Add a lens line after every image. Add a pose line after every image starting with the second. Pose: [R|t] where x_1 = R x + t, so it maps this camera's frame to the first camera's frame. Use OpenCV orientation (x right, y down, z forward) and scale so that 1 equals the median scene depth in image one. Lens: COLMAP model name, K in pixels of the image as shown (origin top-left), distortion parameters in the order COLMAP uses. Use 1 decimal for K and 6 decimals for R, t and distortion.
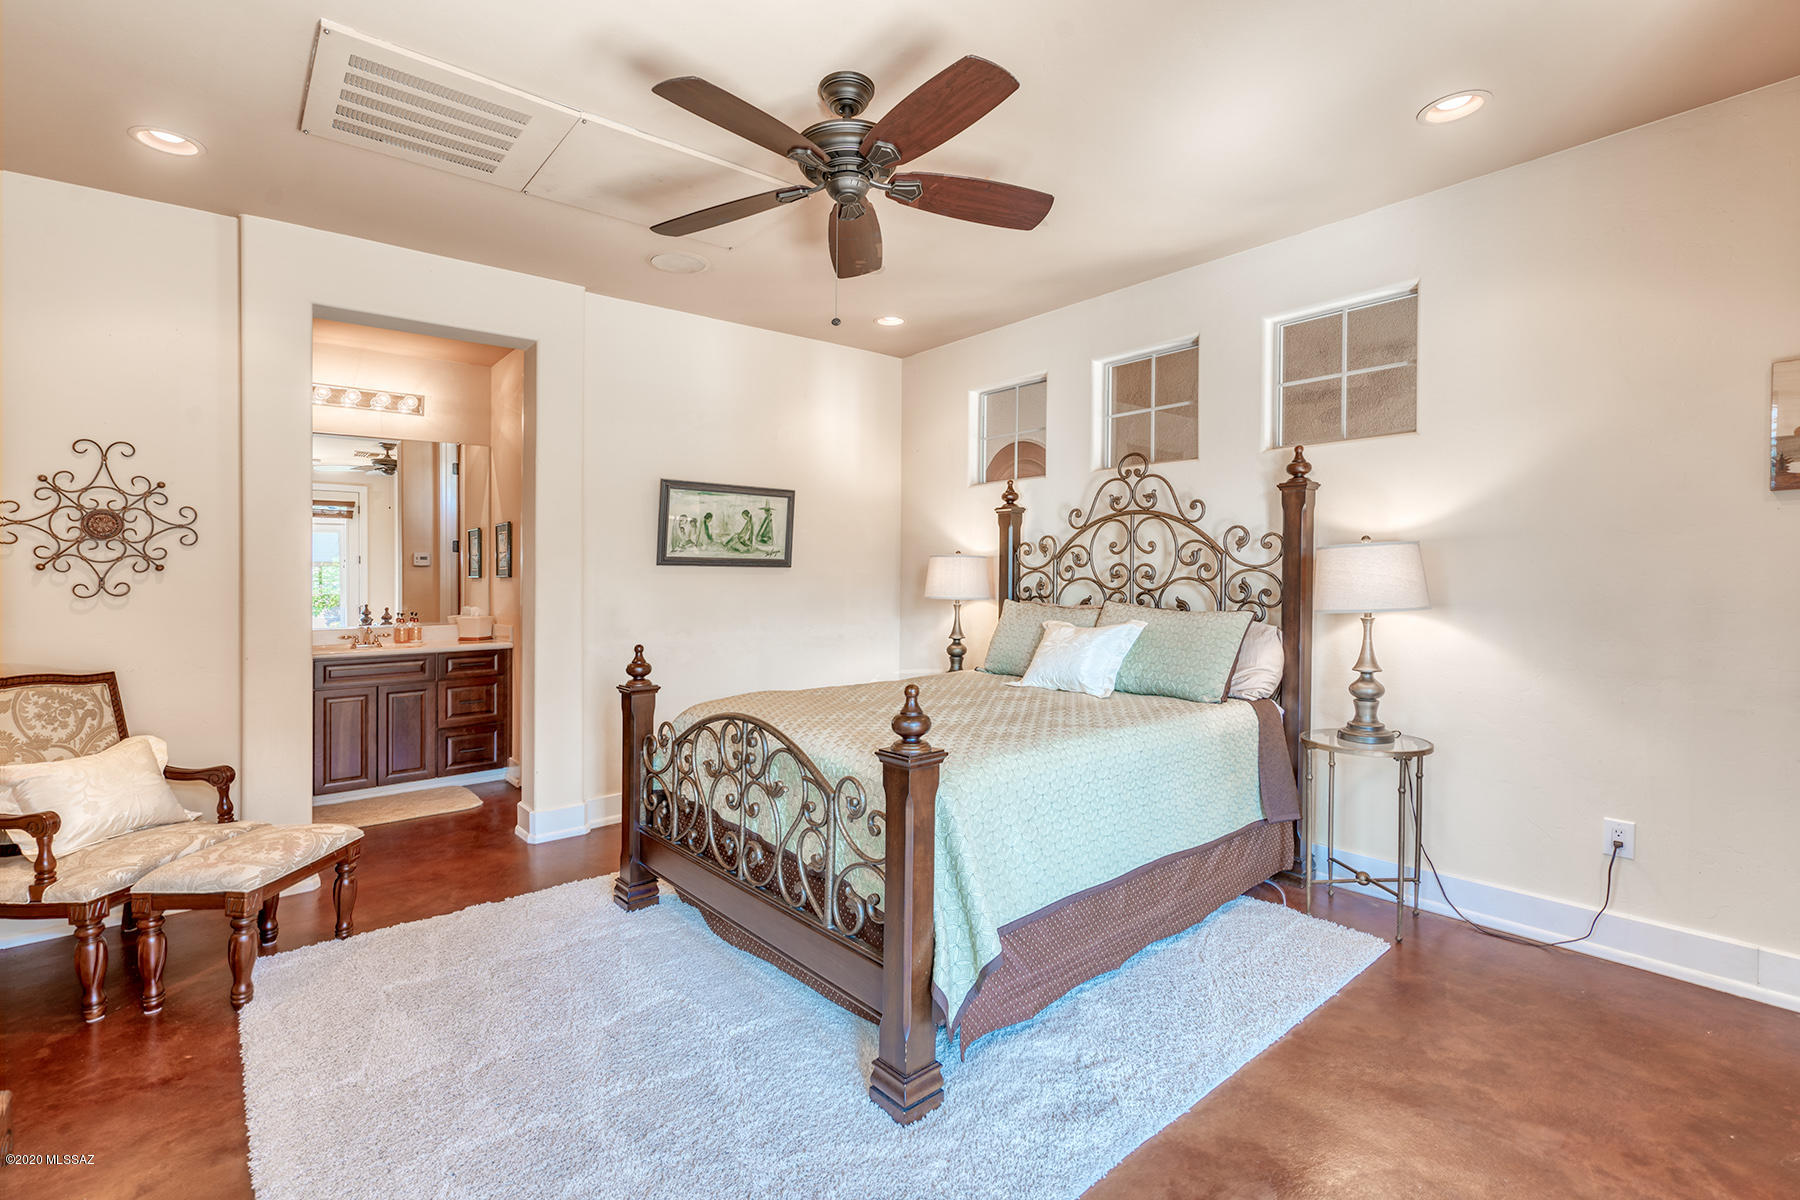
lens RADIAL K [[817.2, 0, 894.9], [0, 817.2, 581.7], [0, 0, 1]] dist [-0.003962, 0.000827]
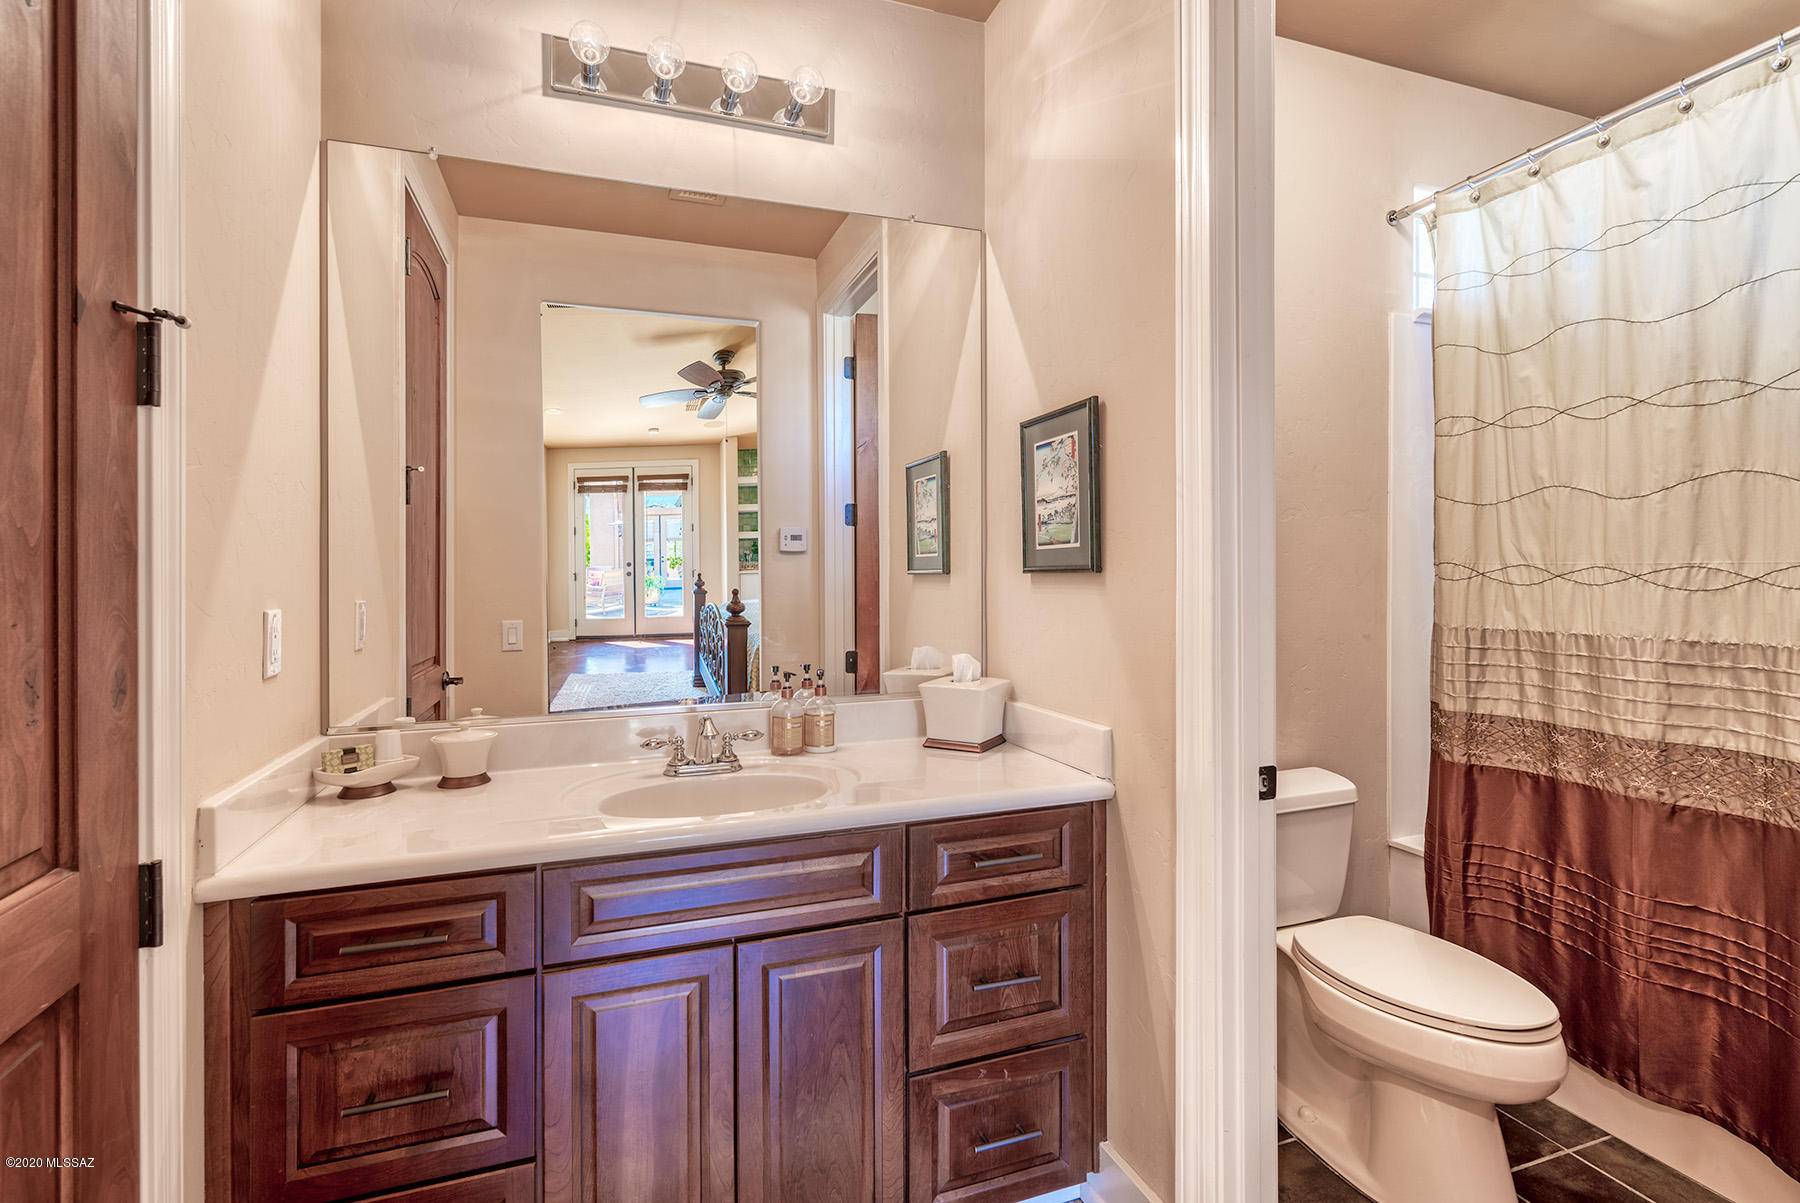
lens RADIAL K [[817.2, 0, 895.6], [0, 817.2, 588.3], [0, 0, 1]] dist [-0.003962, 0.000827]
pose [[0.939275, -0.001019, -0.343163, -0.436651], [0.006215, 0.999882, 0.014041, -0.003781], [0.343109, -0.015321, 0.939171, 0.679357]]
